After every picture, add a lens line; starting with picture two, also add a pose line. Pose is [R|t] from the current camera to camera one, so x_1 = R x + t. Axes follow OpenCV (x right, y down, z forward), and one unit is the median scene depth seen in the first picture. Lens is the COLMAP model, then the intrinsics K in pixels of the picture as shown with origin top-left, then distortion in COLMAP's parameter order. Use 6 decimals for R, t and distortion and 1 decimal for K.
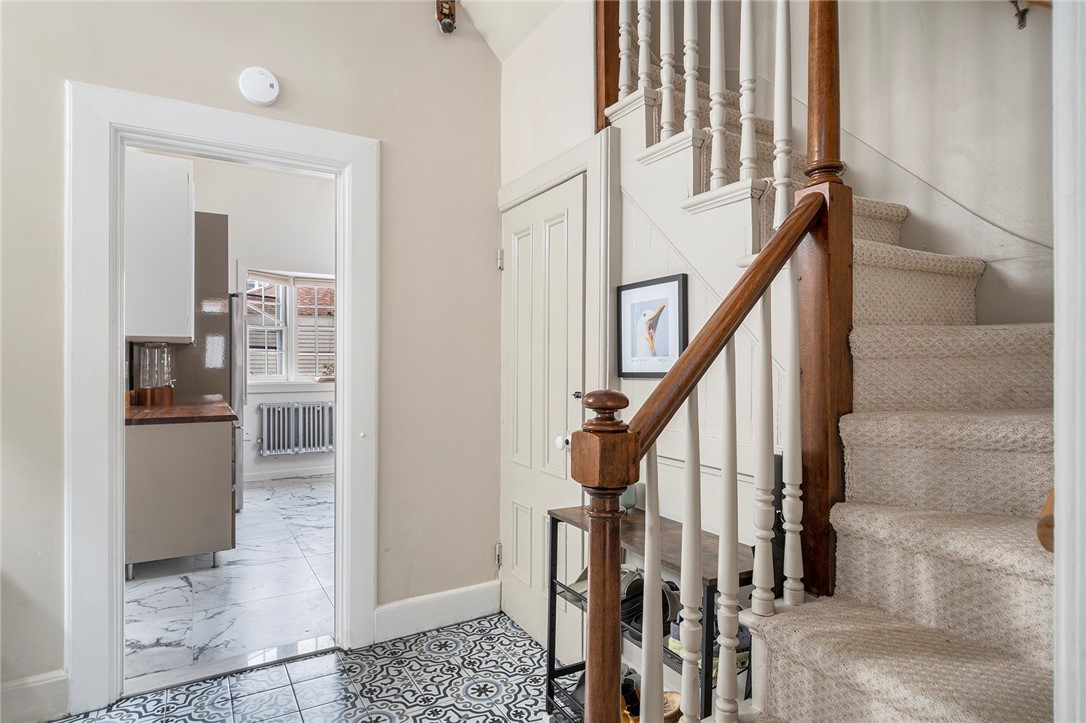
lens RADIAL K [[600.3, 0, 543.0], [0, 600.3, 361.5], [0, 0, 1]] dist [-0.000306, -0.000023]
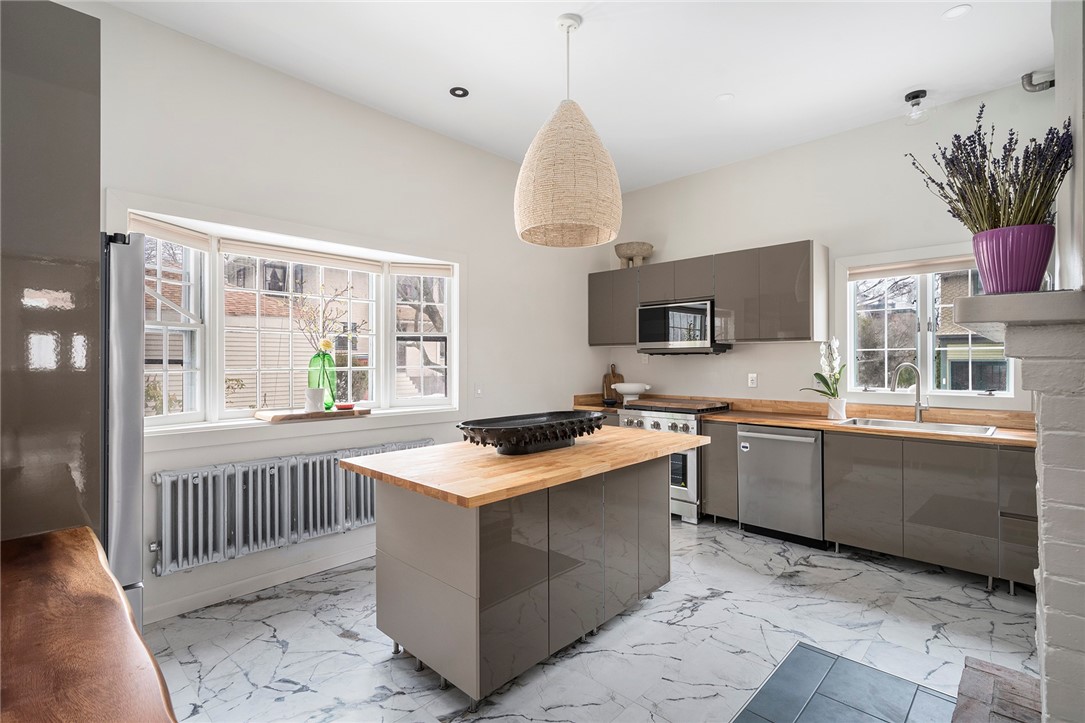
lens RADIAL K [[515.8, 0, 542.5], [0, 515.8, 361.5], [0, 0, 1]] dist [0.000811, 0.000057]
pose [[0.963334, 0.000815, 0.268302, -0.263780], [-0.001771, 0.999993, 0.003323, -0.027271], [-0.268298, -0.003677, 0.963329, 0.473456]]
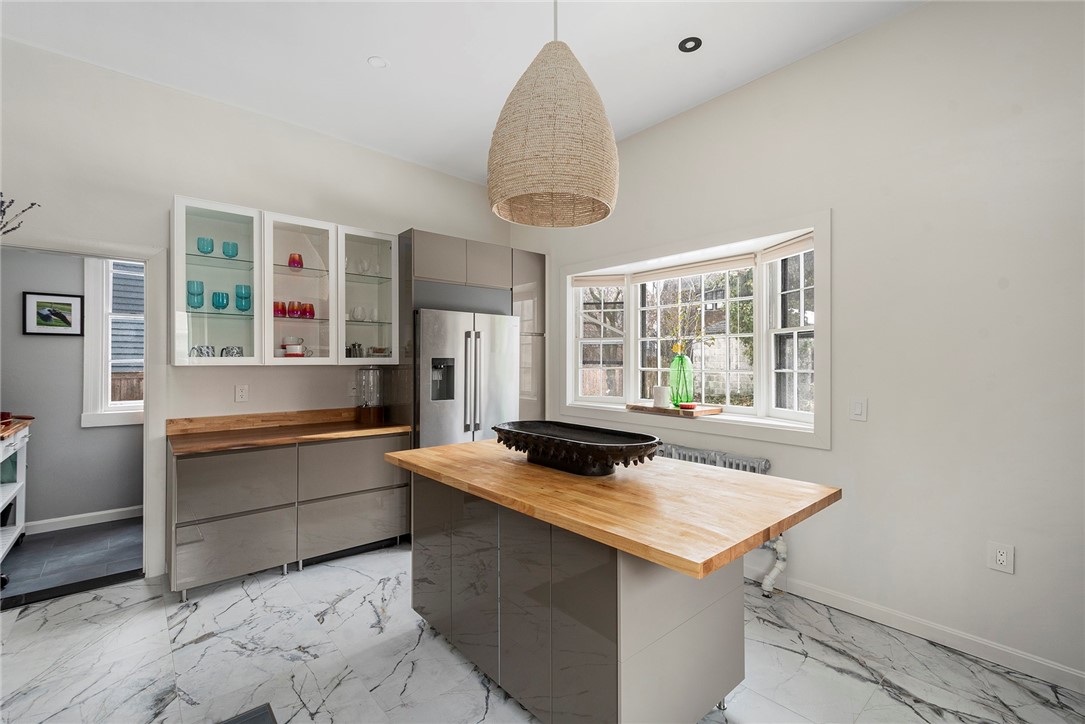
lens RADIAL K [[474.6, 0, 542.5], [0, 474.6, 362.0], [0, 0, 1]] dist [-0.000384, 0.000012]
pose [[0.188794, 0.008690, -0.981978, 0.184355], [0.000052, 0.999961, 0.008859, -0.032192], [0.982017, -0.001723, 0.188786, 0.811756]]
